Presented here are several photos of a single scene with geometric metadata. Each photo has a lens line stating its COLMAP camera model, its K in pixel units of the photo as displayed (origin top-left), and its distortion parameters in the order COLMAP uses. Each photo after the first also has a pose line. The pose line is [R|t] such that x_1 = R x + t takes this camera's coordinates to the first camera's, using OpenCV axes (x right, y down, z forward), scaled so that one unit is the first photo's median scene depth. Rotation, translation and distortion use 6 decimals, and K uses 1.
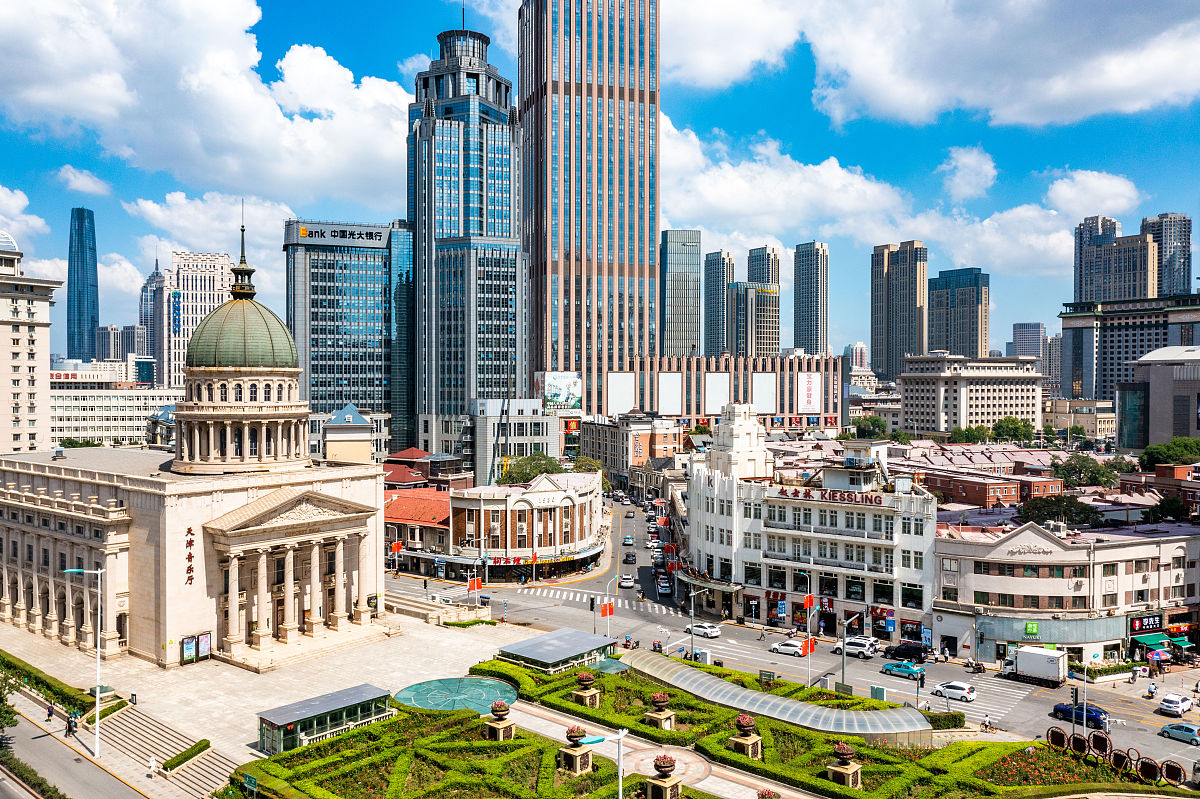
lens RADIAL K [[948.2, 0, 600.0], [0, 948.2, 399.5], [0, 0, 1]] dist [-0.005640, 0.009883]
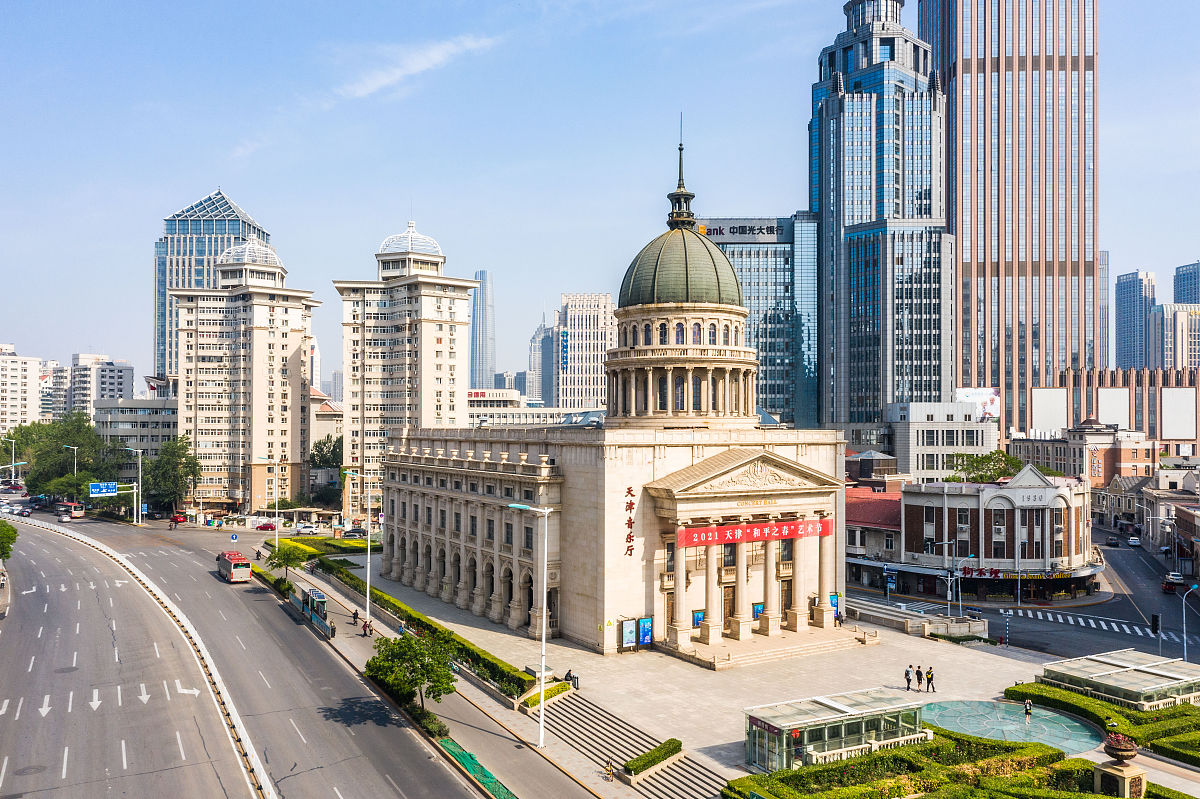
lens RADIAL K [[959.8, 0, 600.0], [0, 959.8, 423.8], [0, 0, 1]] dist [0.006907, 0.012588]
pose [[0.929491, -0.002268, -0.368837, -0.096046], [-0.005445, 0.999788, -0.019871, 0.063104], [0.368804, 0.020478, 0.929282, 0.135618]]
